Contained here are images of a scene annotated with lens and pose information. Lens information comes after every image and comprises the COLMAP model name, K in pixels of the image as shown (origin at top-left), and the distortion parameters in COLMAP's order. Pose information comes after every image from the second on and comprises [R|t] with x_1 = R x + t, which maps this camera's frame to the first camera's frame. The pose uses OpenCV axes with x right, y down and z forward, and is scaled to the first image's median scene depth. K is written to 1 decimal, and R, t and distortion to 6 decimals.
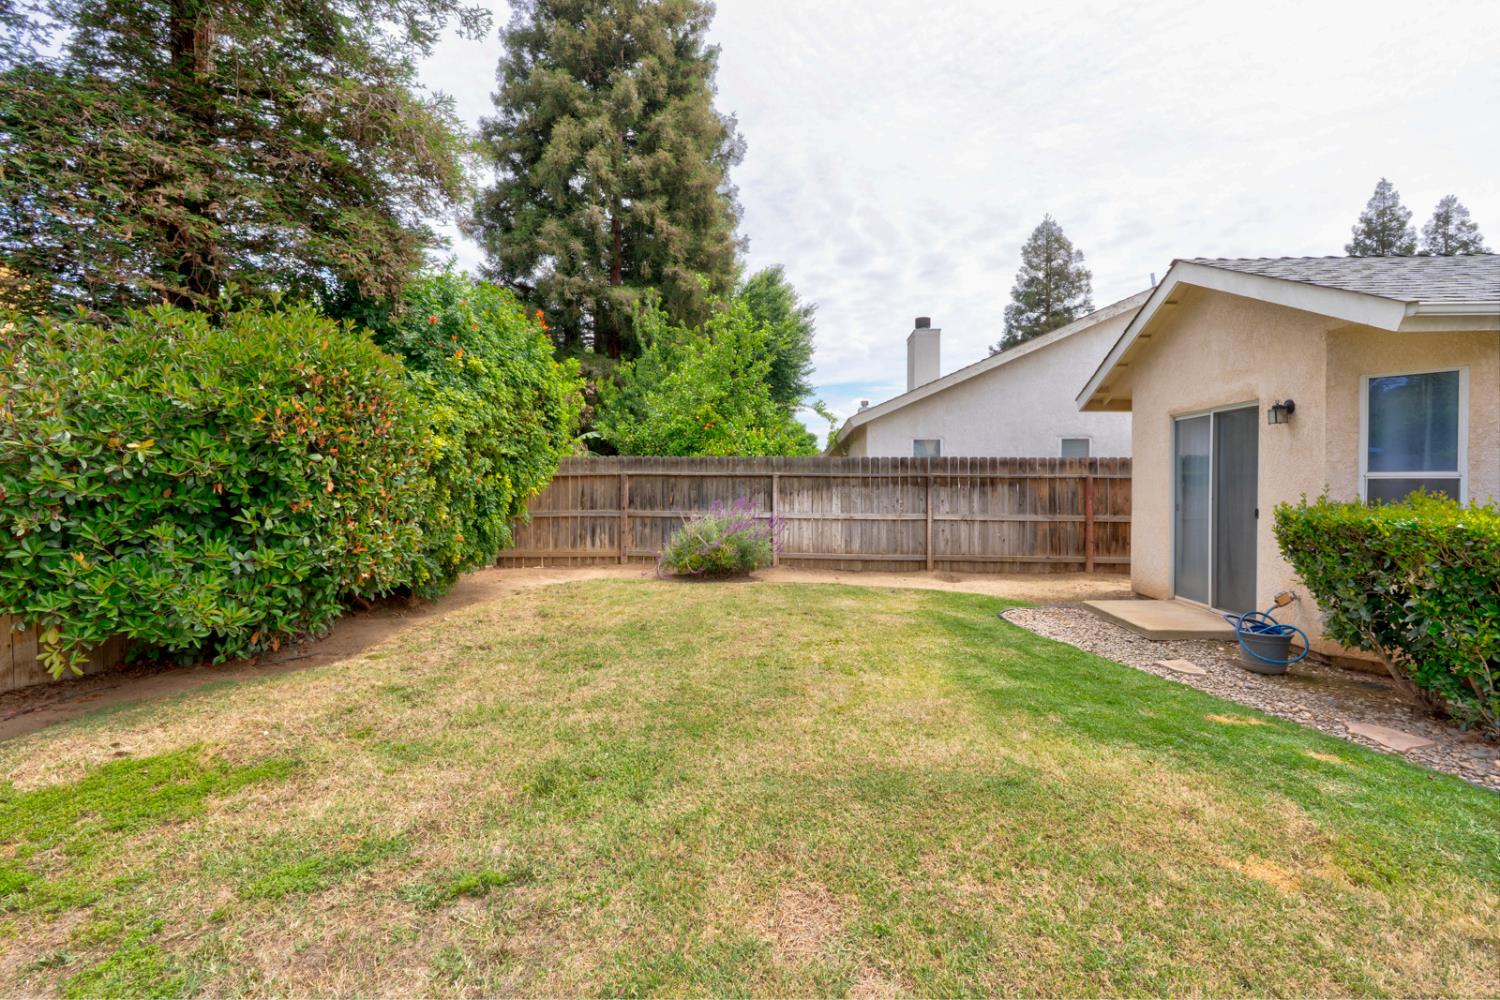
lens RADIAL K [[678.0, 0, 756.5], [0, 678.0, 496.2], [0, 0, 1]] dist [-0.011880, 0.000076]
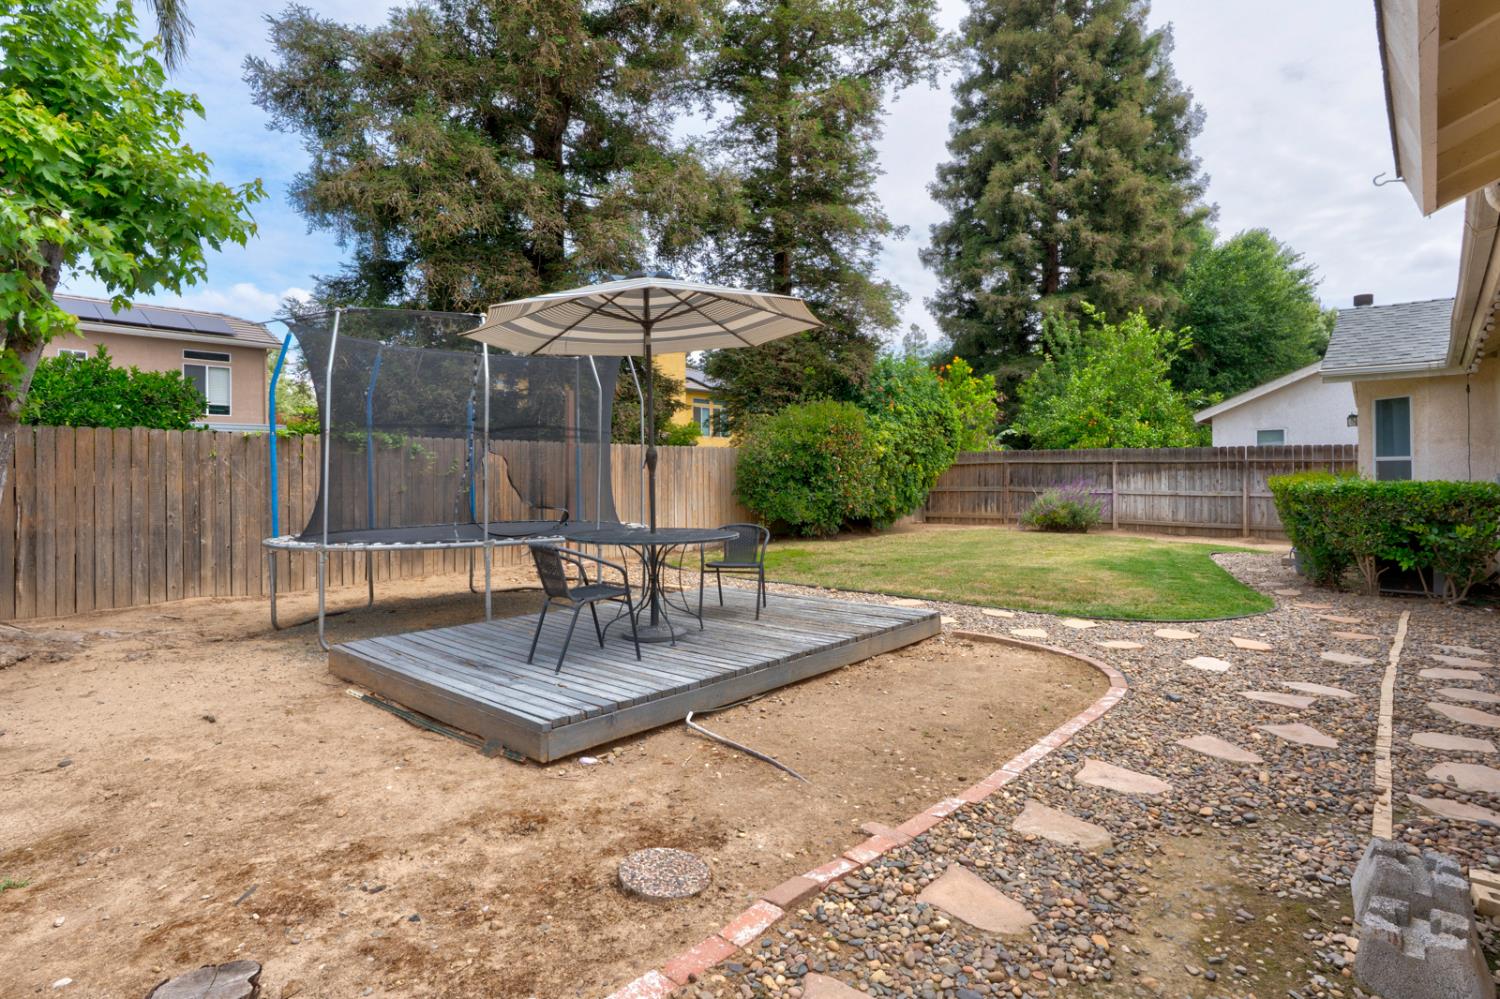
lens RADIAL K [[764.3, 0, 759.0], [0, 764.3, 472.0], [0, 0, 1]] dist [0.000988, 0.000733]
pose [[0.798300, -0.004008, -0.602247, 0.386985], [-0.008028, 0.999818, -0.017296, 0.021544], [0.602207, 0.018643, 0.798123, -0.663389]]
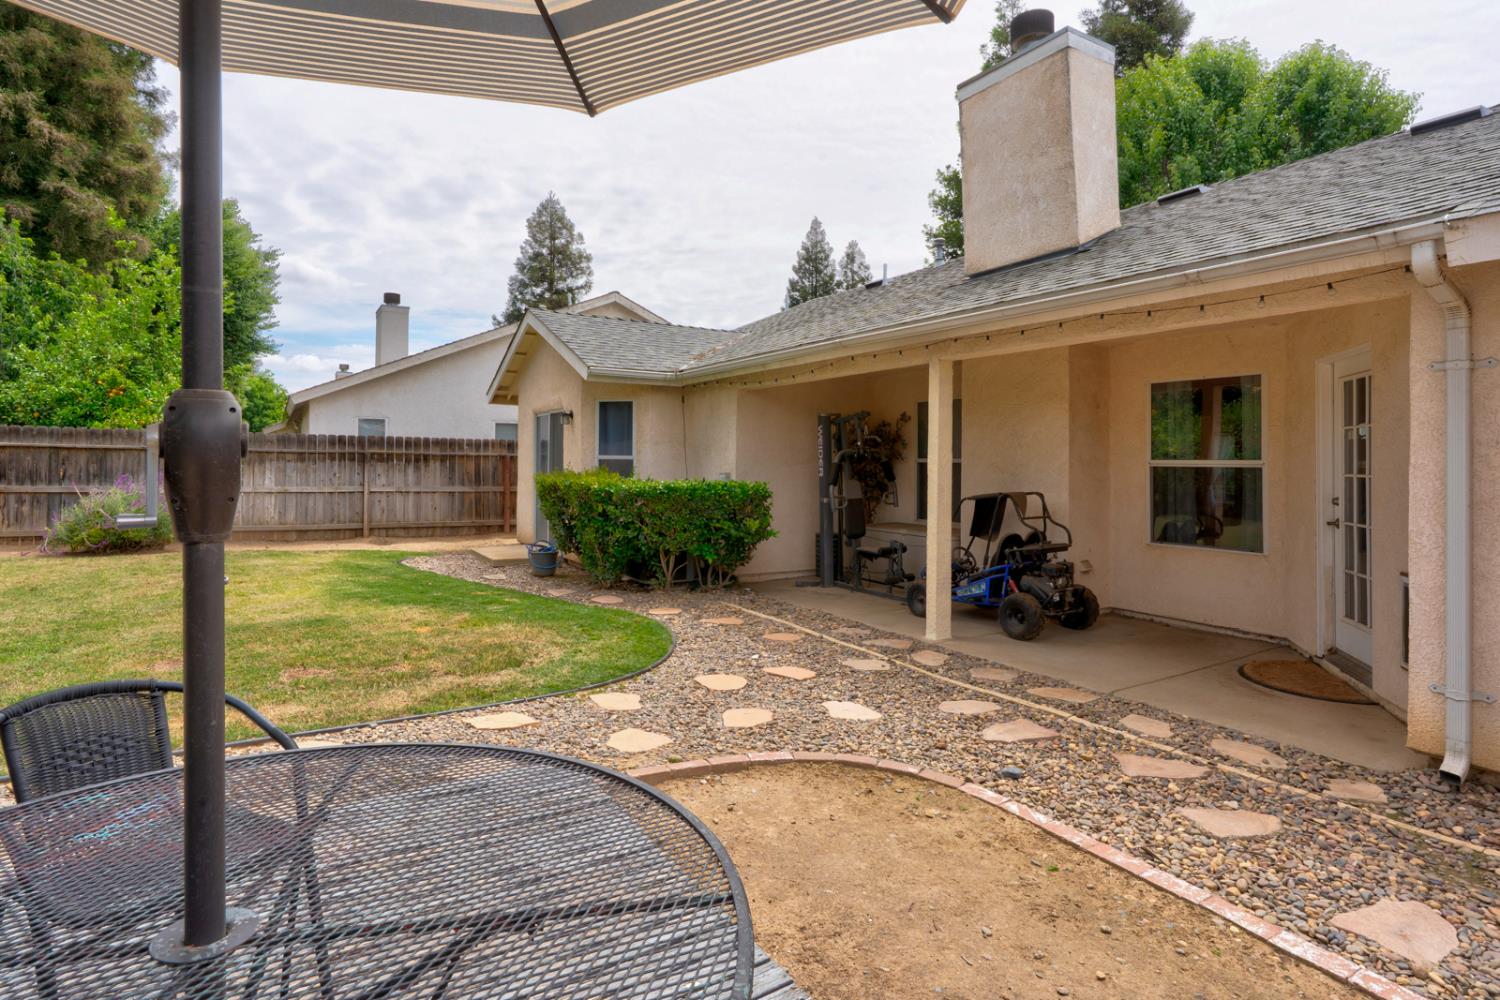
lens RADIAL K [[774.4, 0, 741.0], [0, 774.4, 454.4], [0, 0, 1]] dist [-0.004343, 0.000279]
pose [[0.817961, 0.014613, 0.575088, 0.026208], [0.000337, 0.999665, -0.025880, 0.006431], [-0.575274, 0.021363, 0.817682, -0.399040]]
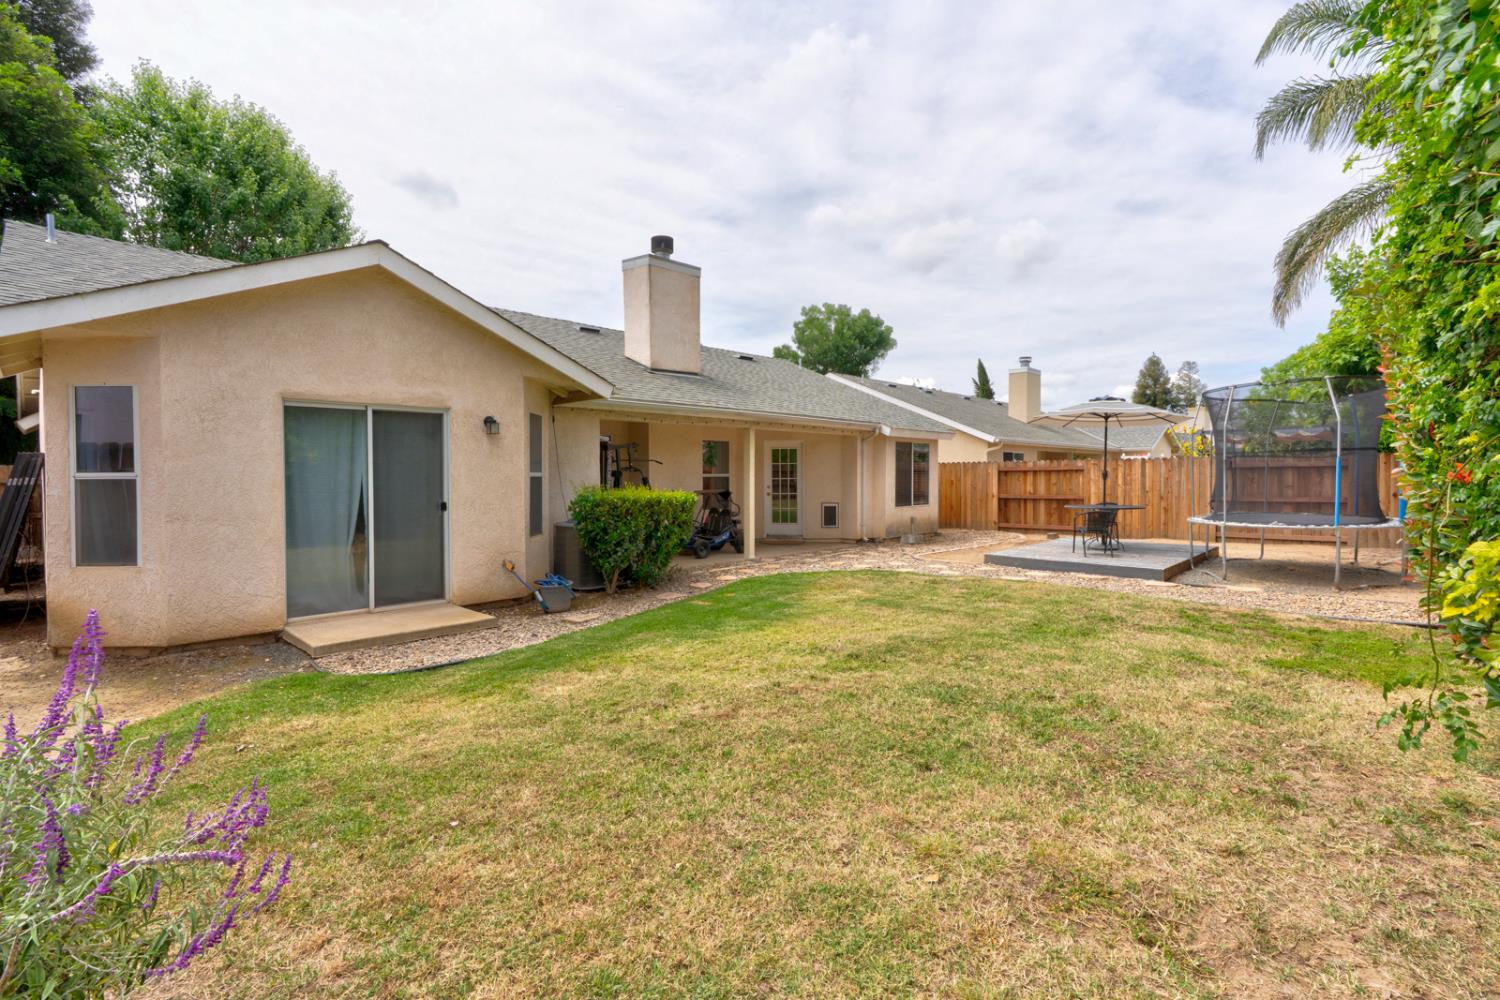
lens RADIAL K [[683.5, 0, 755.7], [0, 683.5, 490.0], [0, 0, 1]] dist [-0.008799, 0.000074]
pose [[-0.763001, -0.006910, 0.646361, -0.247984], [0.020314, 0.999193, 0.034663, -0.018507], [-0.646078, 0.039578, -0.762244, 0.880441]]
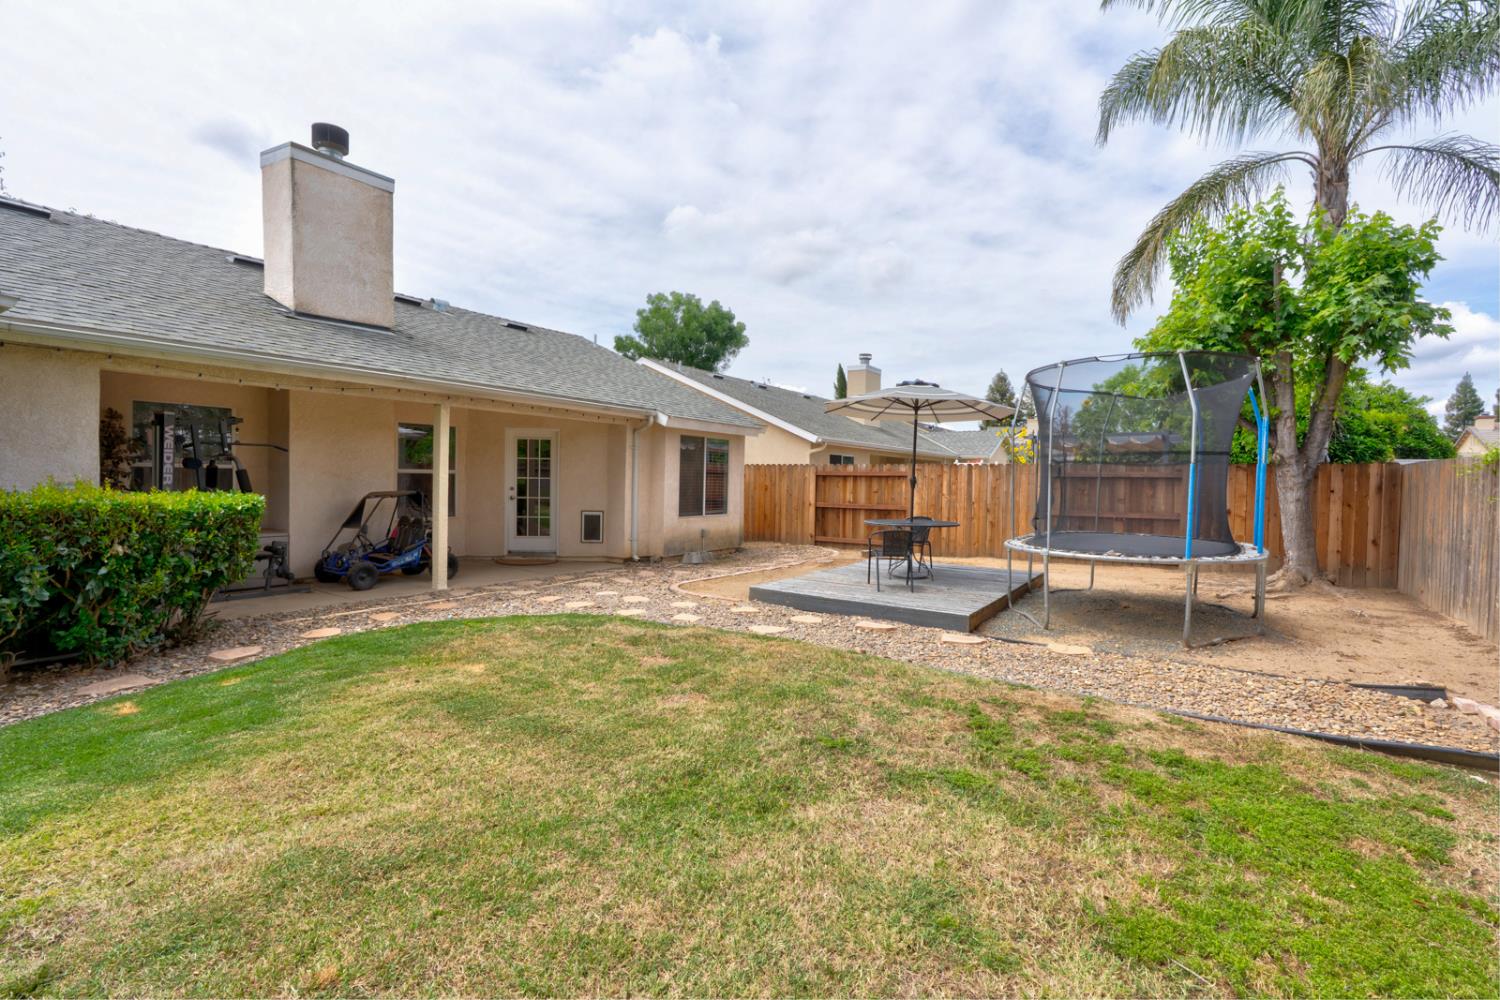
lens RADIAL K [[678.0, 0, 756.5], [0, 678.0, 496.2], [0, 0, 1]] dist [-0.011880, 0.000076]
pose [[-0.866935, -0.025328, 0.497776, -0.220998], [-0.005509, 0.999134, 0.041244, -0.009592], [-0.498390, 0.033014, -0.866324, 0.521099]]
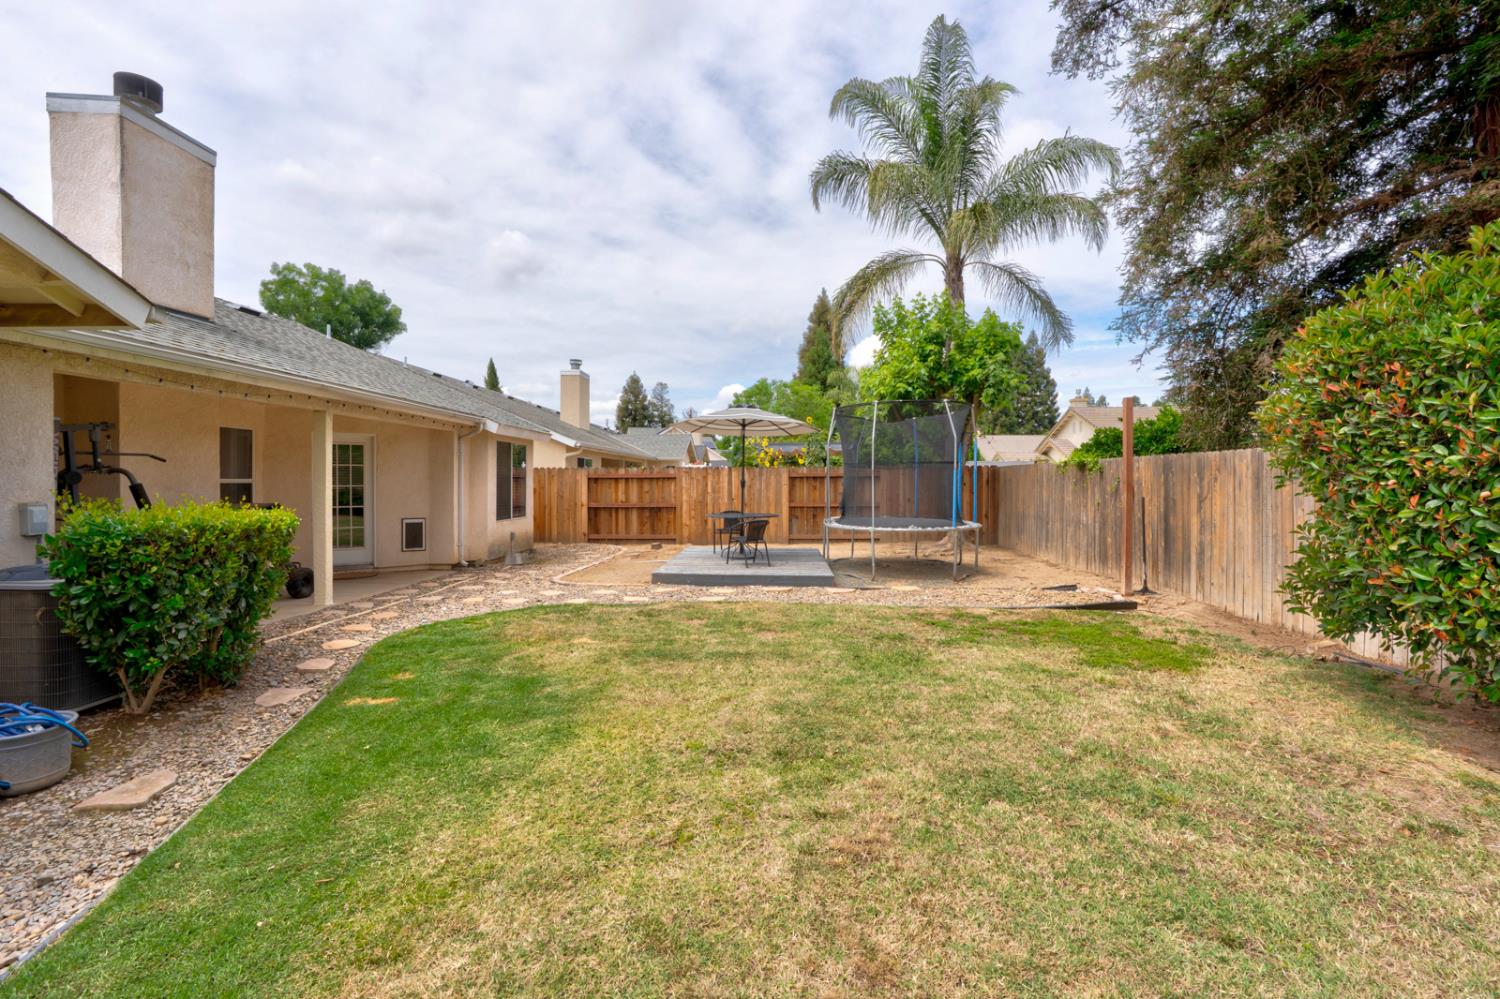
lens RADIAL K [[697.9, 0, 747.5], [0, 697.9, 490.1], [0, 0, 1]] dist [-0.013480, 0.006967]
pose [[-0.999954, 0.001794, -0.009452, 0.029634], [0.001483, 0.999462, 0.032761, -0.018633], [0.009506, 0.032746, -0.999419, 0.798026]]
